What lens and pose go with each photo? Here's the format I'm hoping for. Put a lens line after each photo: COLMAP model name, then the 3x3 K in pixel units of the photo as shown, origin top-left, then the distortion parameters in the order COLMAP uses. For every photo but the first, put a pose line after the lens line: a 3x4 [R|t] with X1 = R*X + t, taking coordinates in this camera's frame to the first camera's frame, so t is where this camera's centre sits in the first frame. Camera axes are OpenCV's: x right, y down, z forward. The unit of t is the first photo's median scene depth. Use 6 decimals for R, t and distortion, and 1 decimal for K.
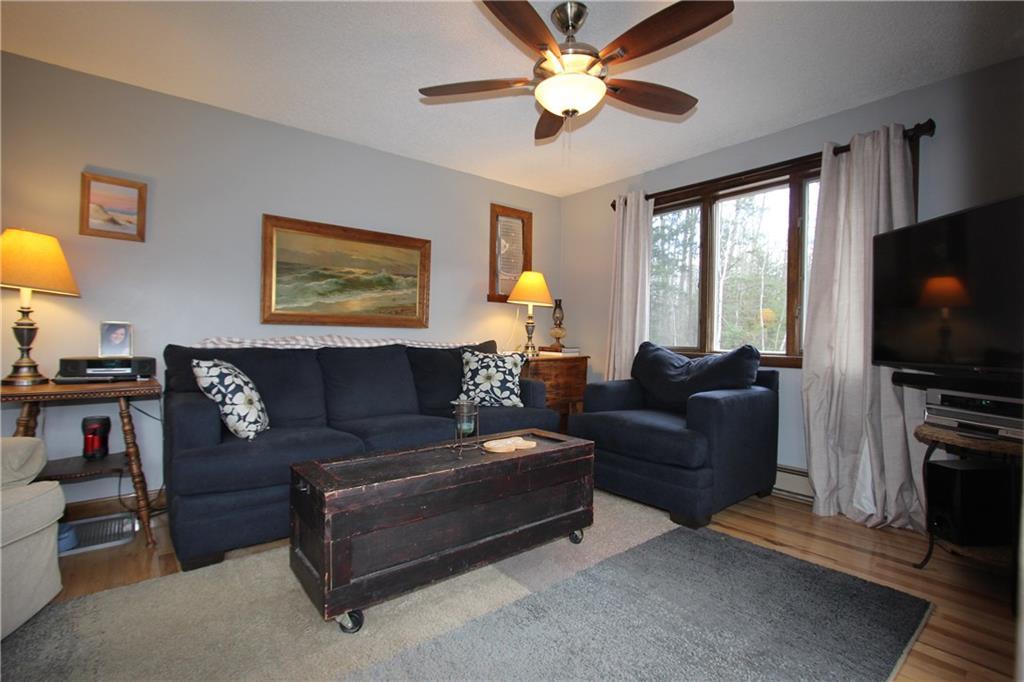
lens RADIAL K [[470.3, 0, 512.0], [0, 470.3, 341.0], [0, 0, 1]] dist [0.000062, 0.000007]
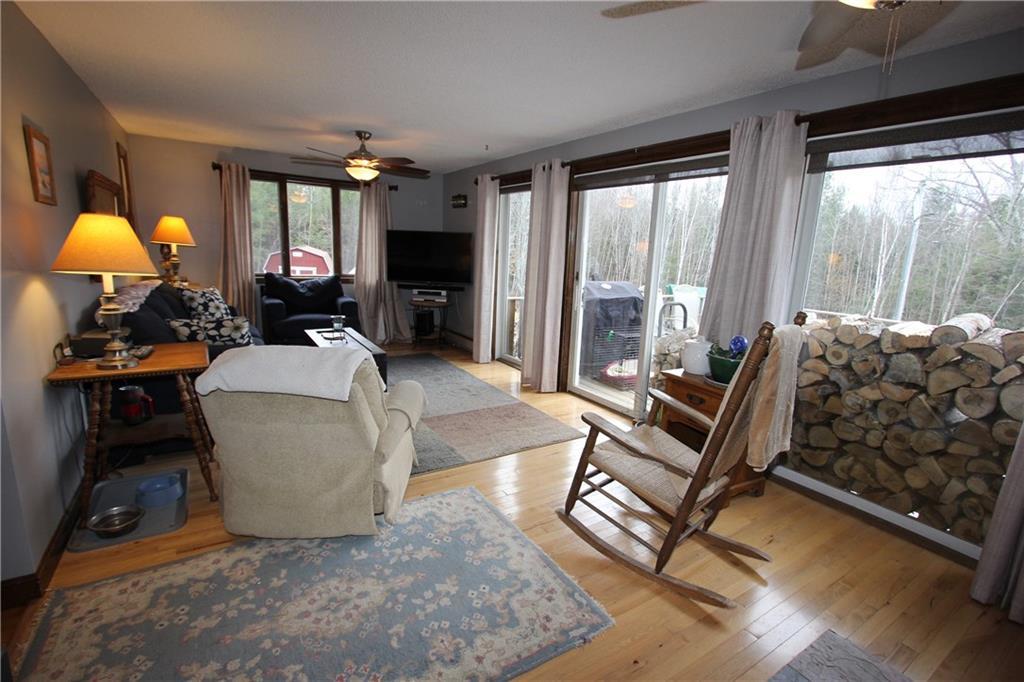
lens RADIAL K [[470.3, 0, 512.0], [0, 470.3, 341.0], [0, 0, 1]] dist [0.000062, 0.000007]
pose [[0.118825, -0.202294, 0.972089, -1.550704], [-0.037920, 0.977387, 0.208031, -0.170601], [-0.992191, -0.061581, 0.108467, 0.037615]]
